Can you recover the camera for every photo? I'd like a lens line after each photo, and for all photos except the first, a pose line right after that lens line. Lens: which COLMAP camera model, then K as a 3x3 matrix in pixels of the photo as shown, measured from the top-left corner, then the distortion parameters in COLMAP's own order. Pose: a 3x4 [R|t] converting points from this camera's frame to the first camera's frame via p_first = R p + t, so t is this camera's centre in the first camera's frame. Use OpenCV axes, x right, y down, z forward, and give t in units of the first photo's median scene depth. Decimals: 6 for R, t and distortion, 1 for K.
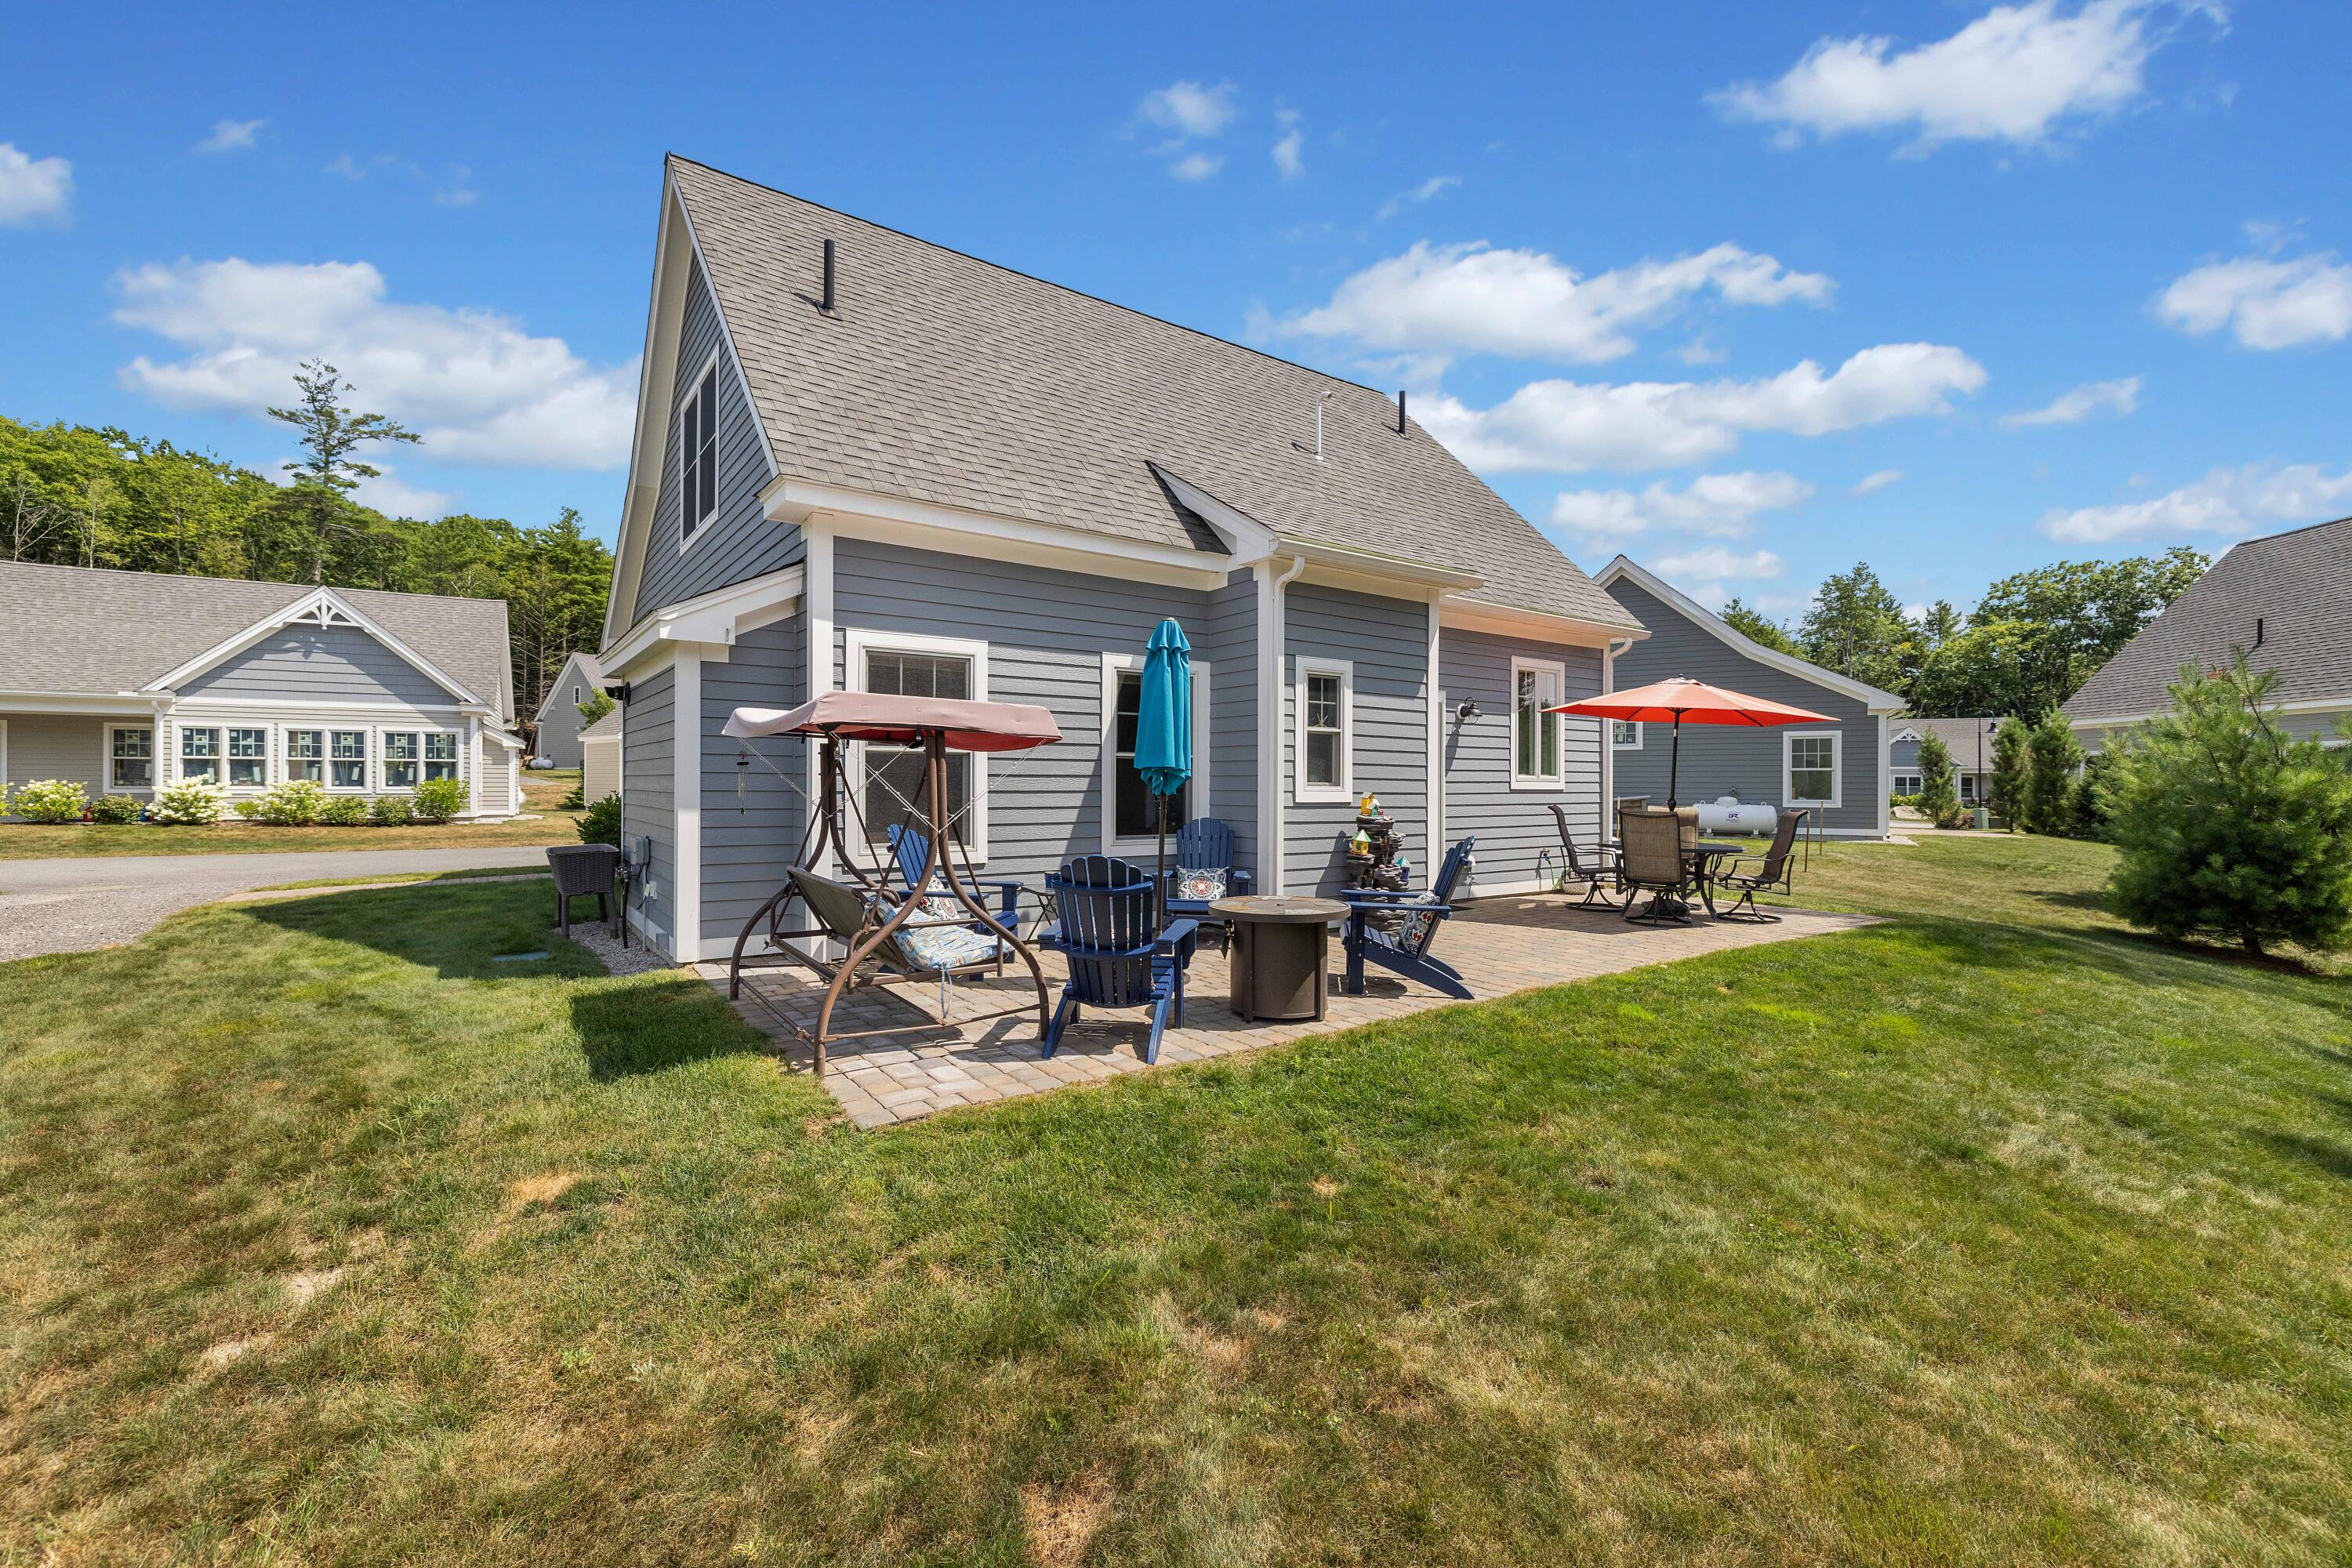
lens RADIAL K [[990.8, 0, 1176.0], [0, 990.8, 784.0], [0, 0, 1]] dist [0.001236, 0.000090]
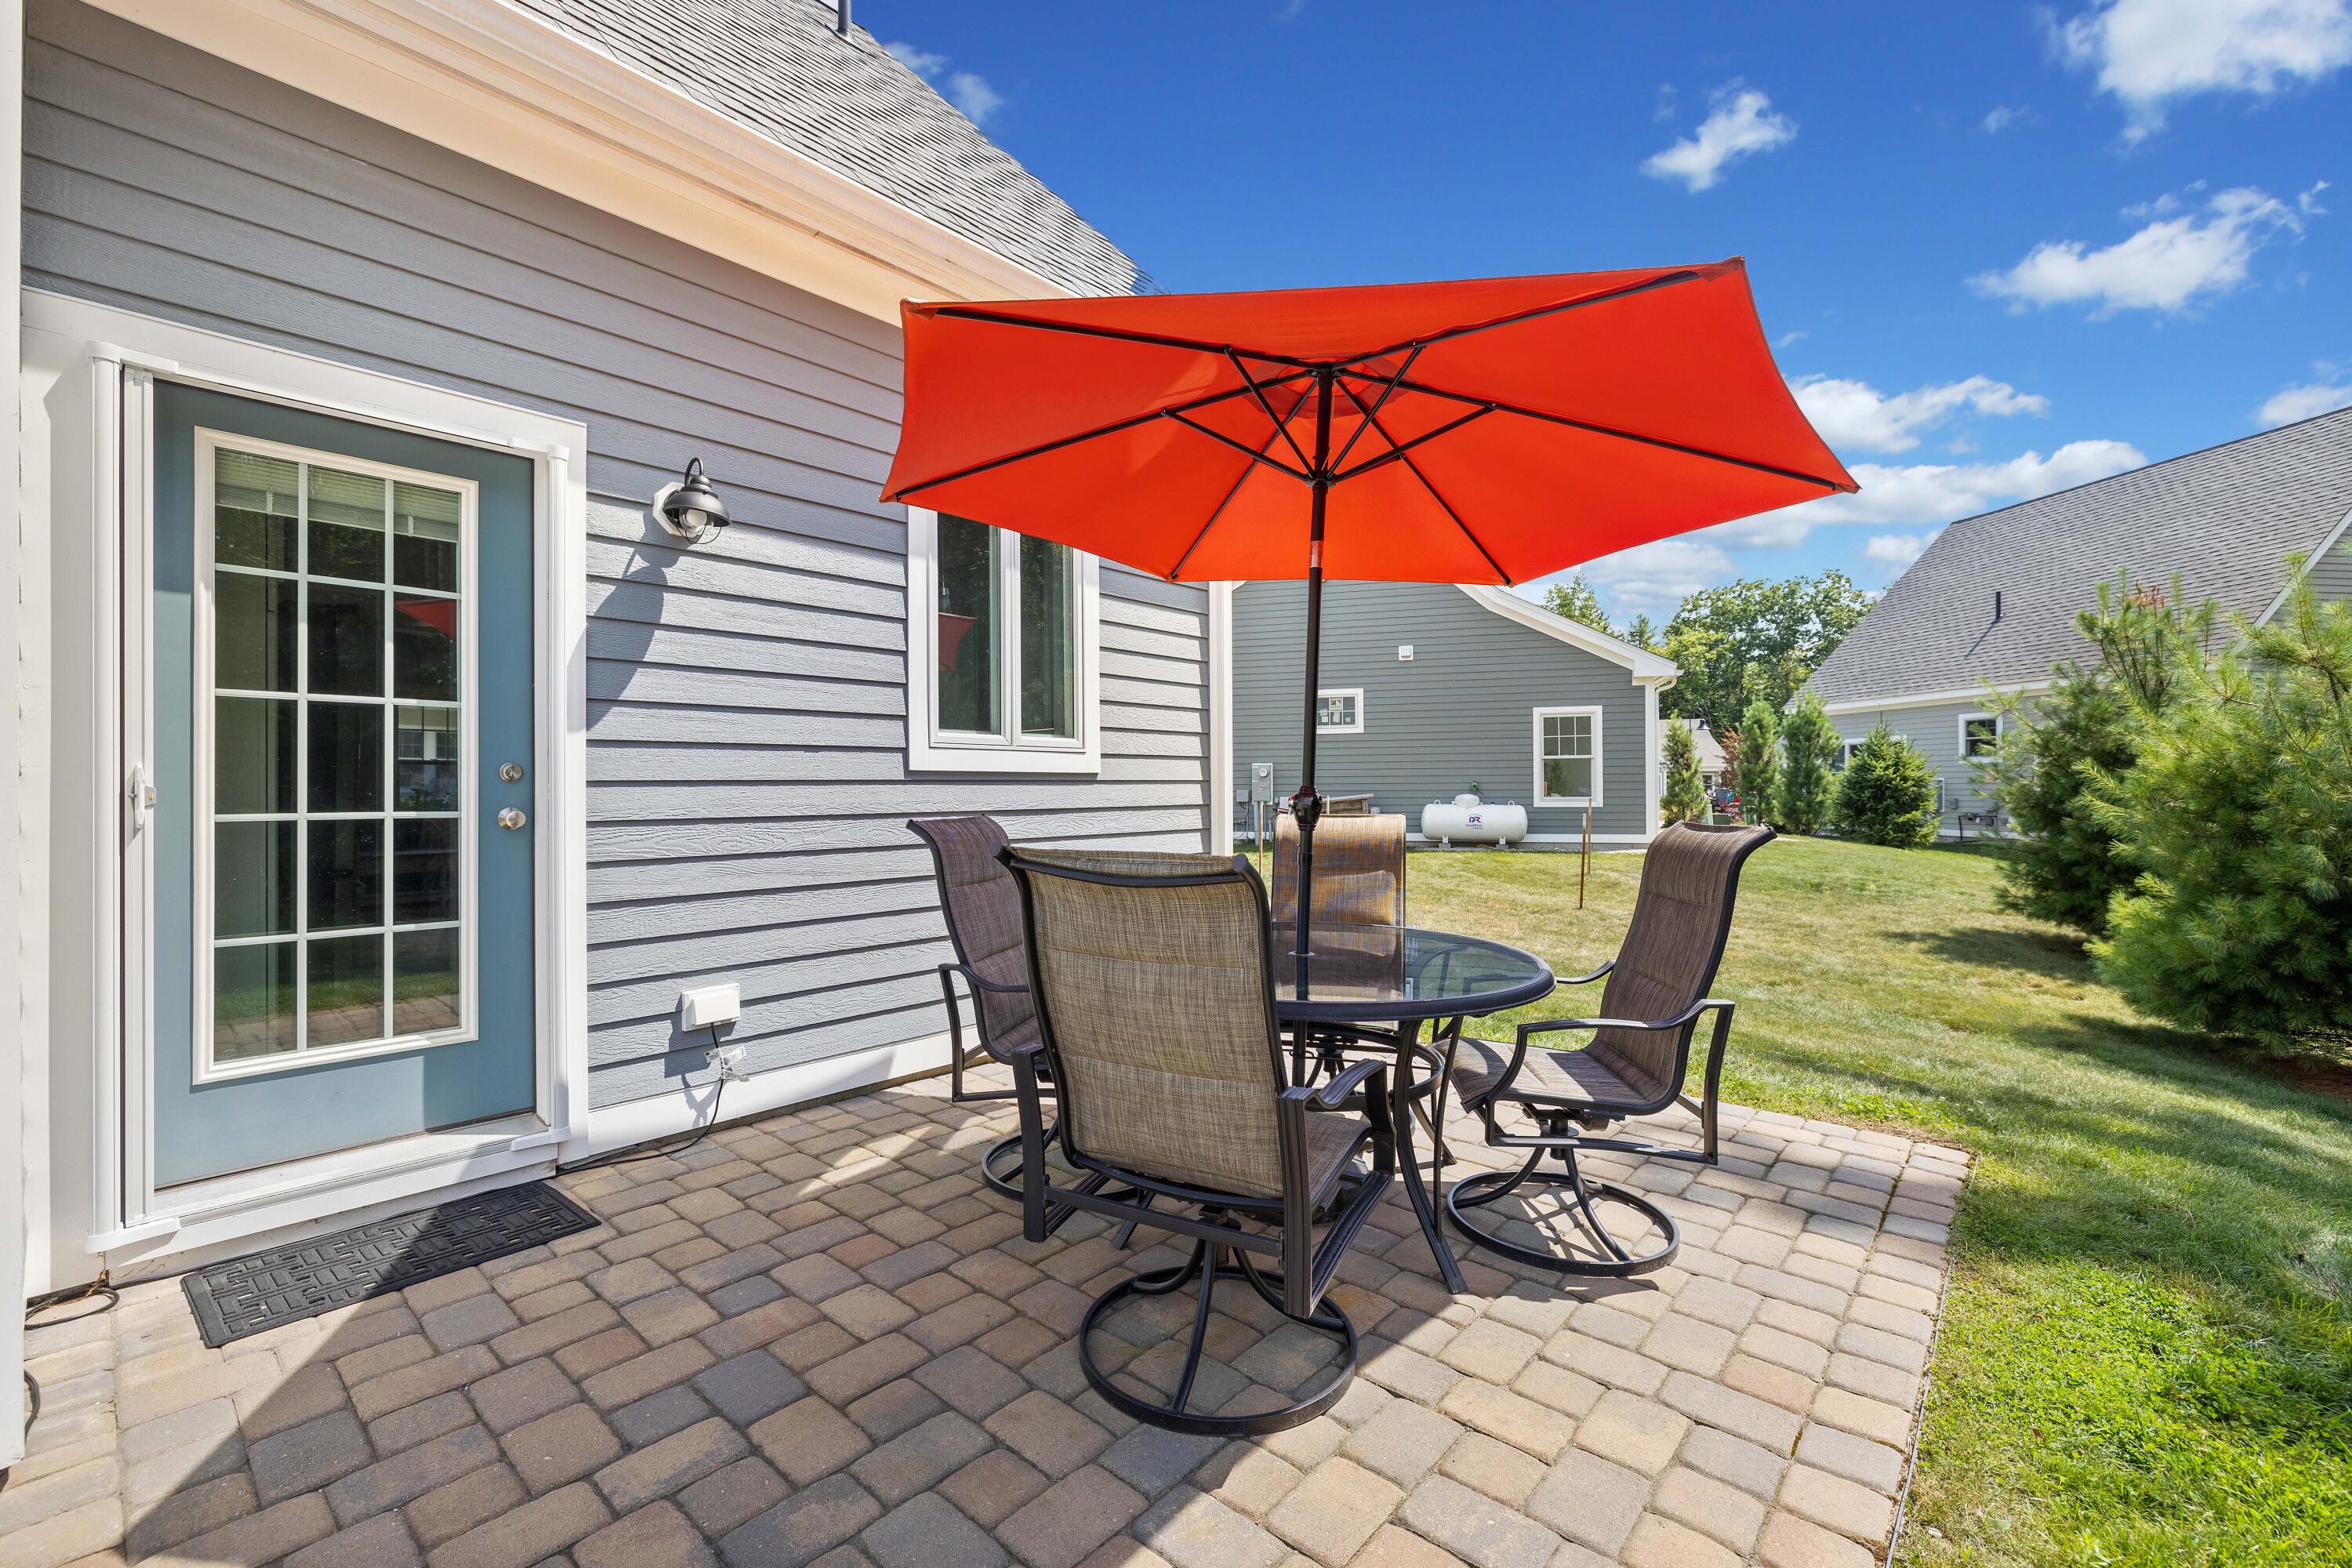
lens RADIAL K [[990.8, 0, 1176.0], [0, 990.8, 784.0], [0, 0, 1]] dist [0.001236, 0.000090]
pose [[0.974690, -0.008472, 0.223400, 0.164102], [0.009592, 0.999946, -0.003928, 0.005658], [-0.223355, 0.005972, 0.974719, 0.300277]]
